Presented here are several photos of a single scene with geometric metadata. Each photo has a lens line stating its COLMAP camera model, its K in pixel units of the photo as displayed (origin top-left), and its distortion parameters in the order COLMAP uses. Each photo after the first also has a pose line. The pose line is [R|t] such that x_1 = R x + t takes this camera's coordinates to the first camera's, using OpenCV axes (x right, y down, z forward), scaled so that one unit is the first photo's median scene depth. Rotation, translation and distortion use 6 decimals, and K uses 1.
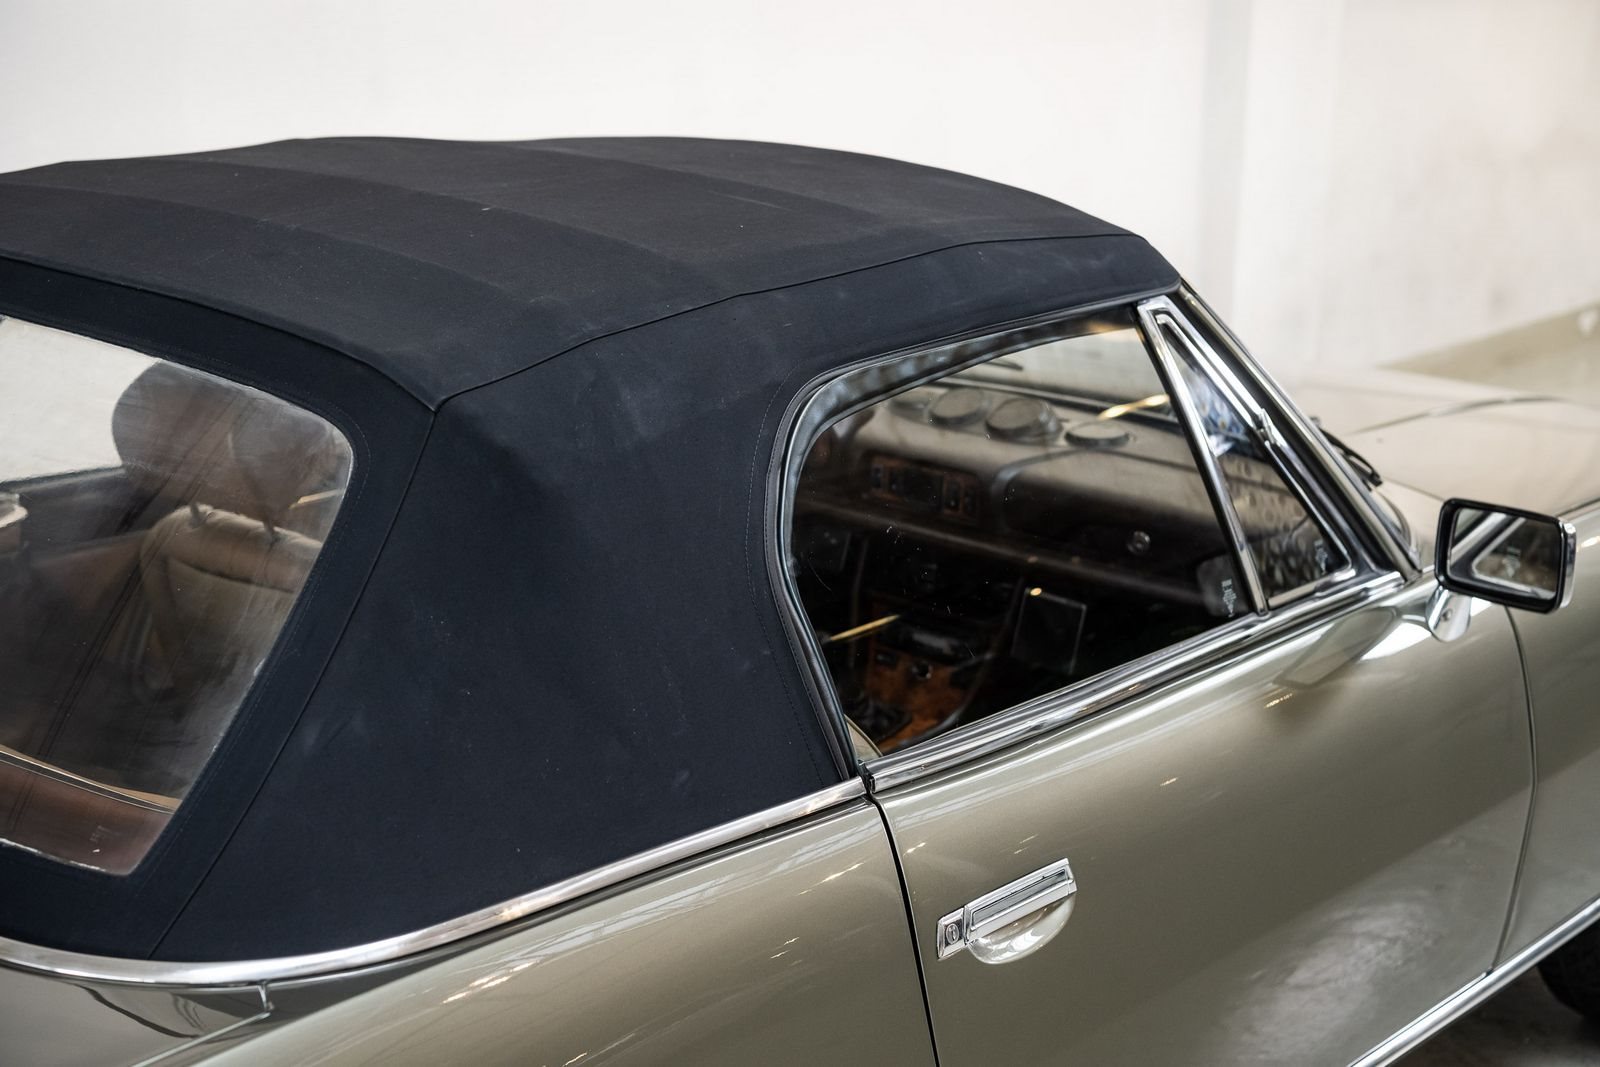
lens RADIAL K [[2359.1, 0, 801.8], [0, 2359.1, 529.6], [0, 0, 1]] dist [0.148672, 0.000000]
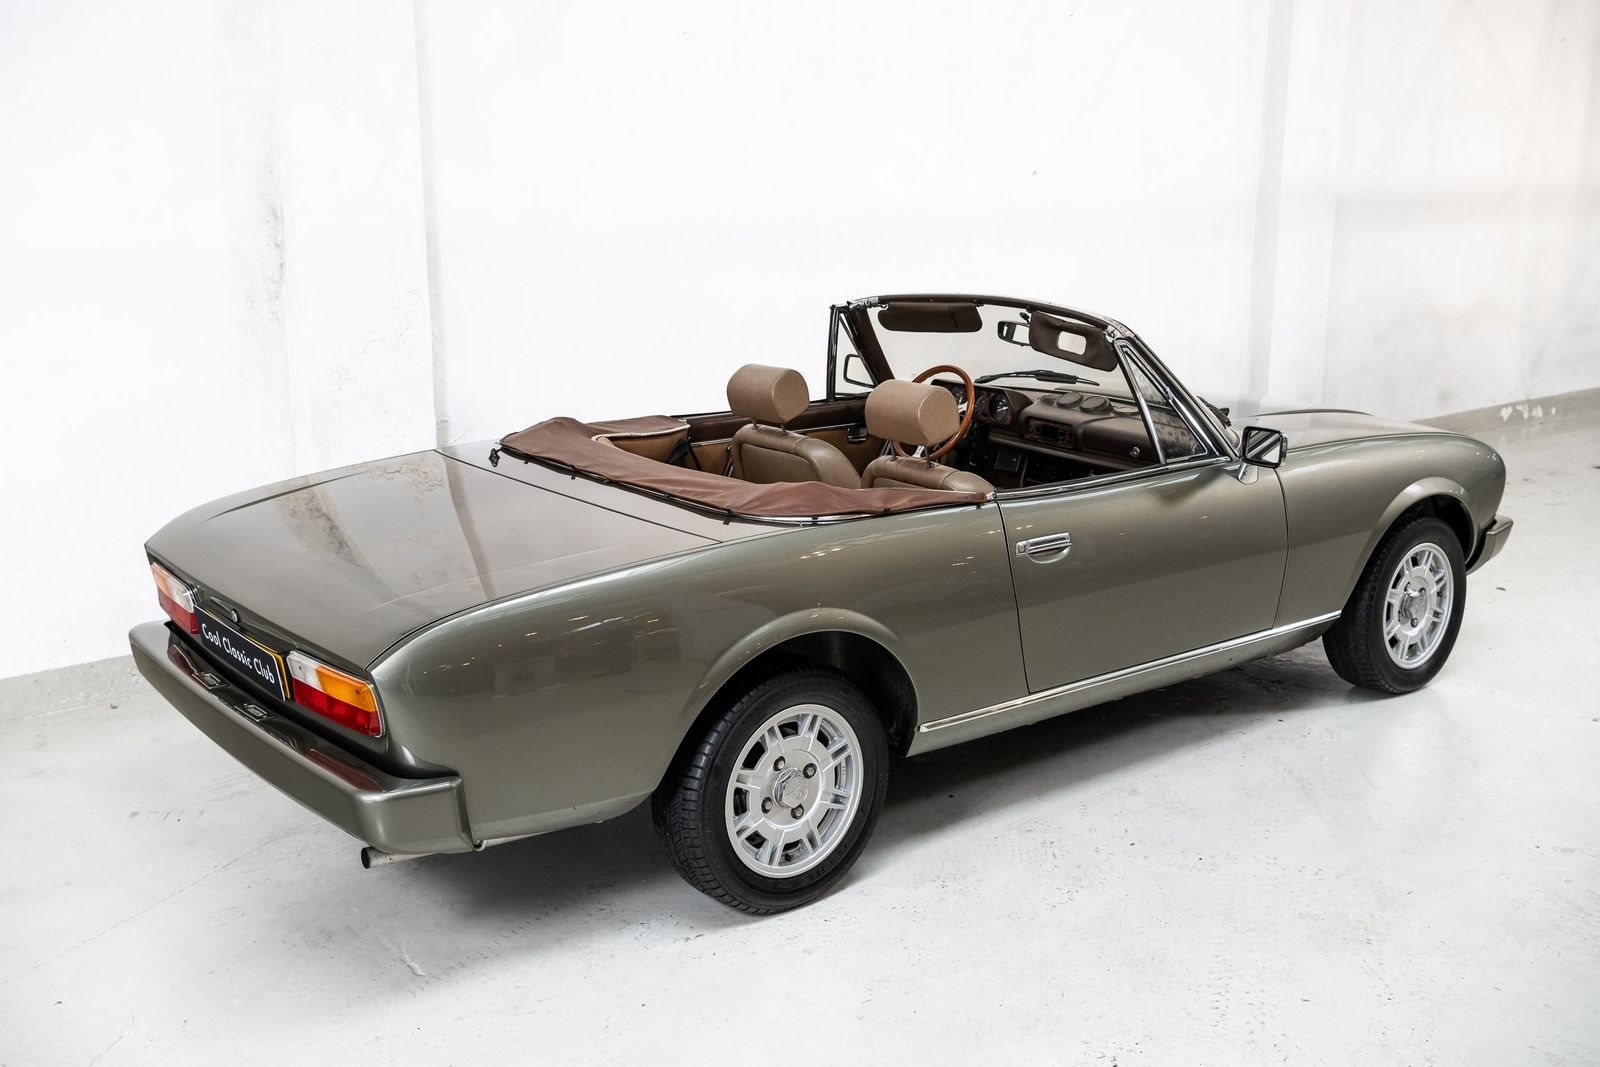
lens RADIAL K [[1676.7, 0, 779.8], [0, 1676.7, 508.7], [0, 0, 1]] dist [0.018570, 0.000000]
pose [[0.983270, 0.033892, -0.178975, 0.100740], [-0.042379, 0.998141, -0.043807, 0.162643], [0.177157, 0.050659, 0.982878, -0.777282]]
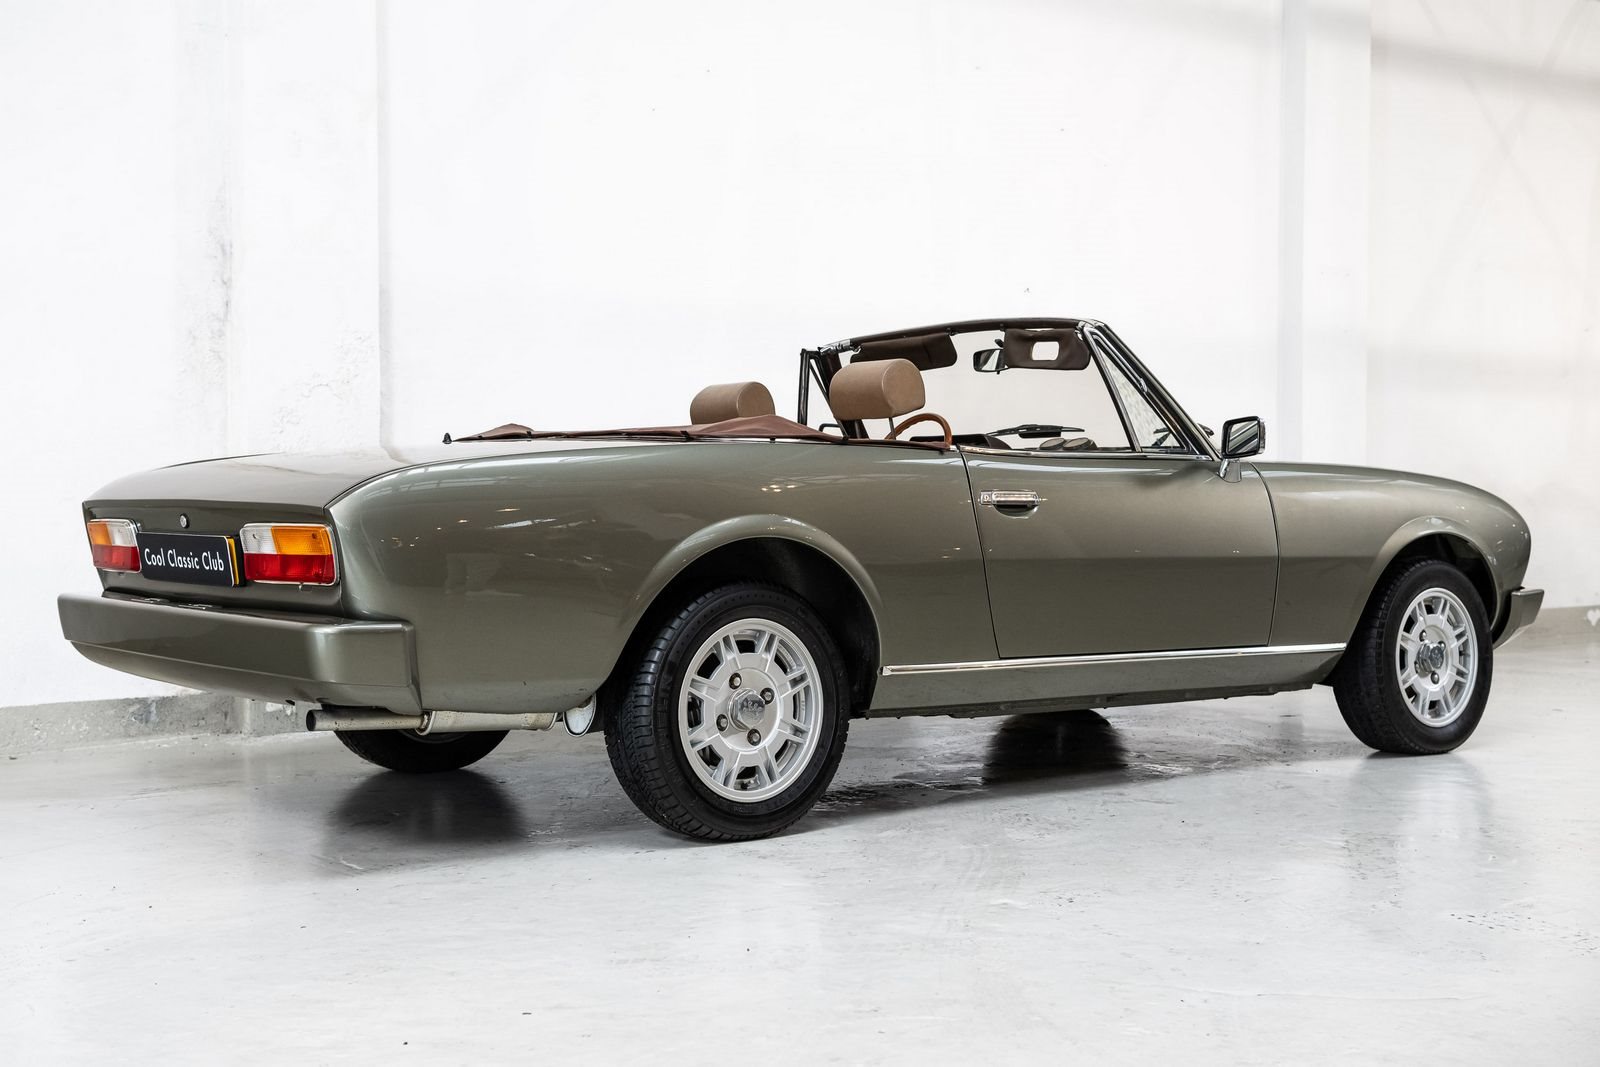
lens RADIAL K [[2074.3, 0, 772.7], [0, 2074.3, 489.5], [0, 0, 1]] dist [0.101377, 0.000000]
pose [[0.983282, -0.001981, -0.182080, 0.191864], [-0.045670, 0.965297, -0.257130, 0.585156], [0.176271, 0.261147, 0.949068, -1.019937]]
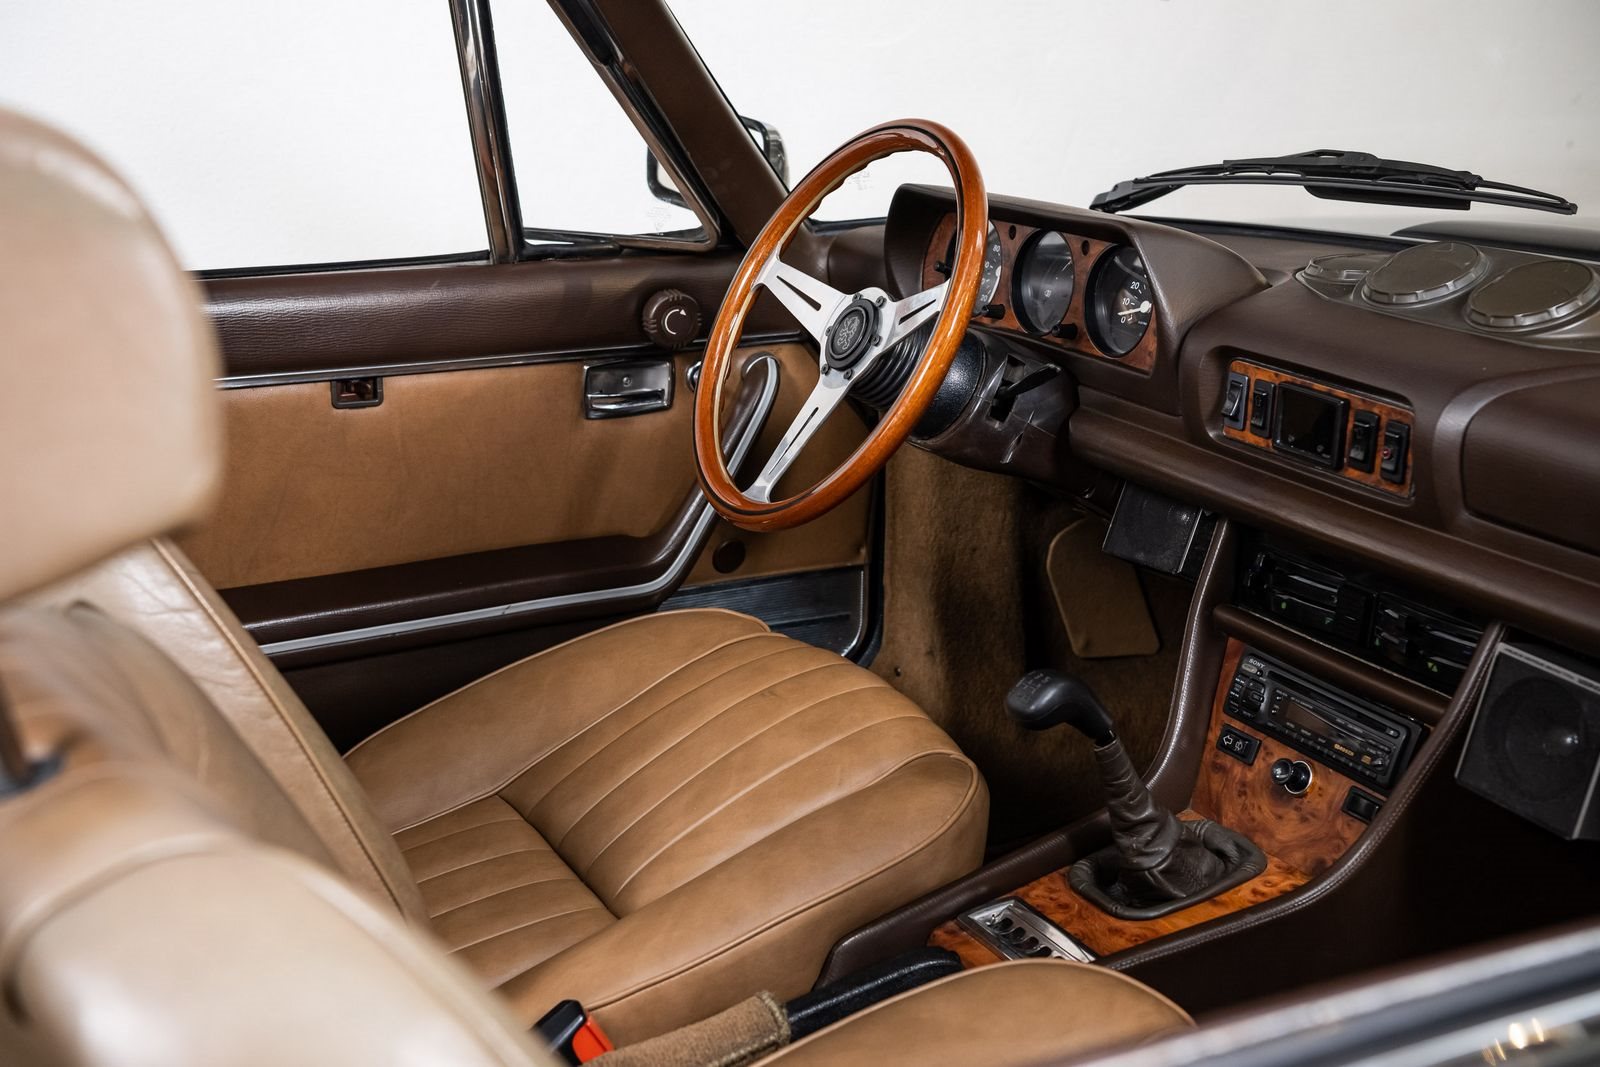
lens RADIAL K [[2152.8, 0, 793.2], [0, 2152.8, 533.0], [0, 0, 1]] dist [0.149656, 0.000000]
pose [[0.938021, 0.088139, -0.335184, 0.121029], [-0.086240, 0.996062, 0.020577, 0.006570], [0.335677, 0.009605, 0.941928, 0.595701]]
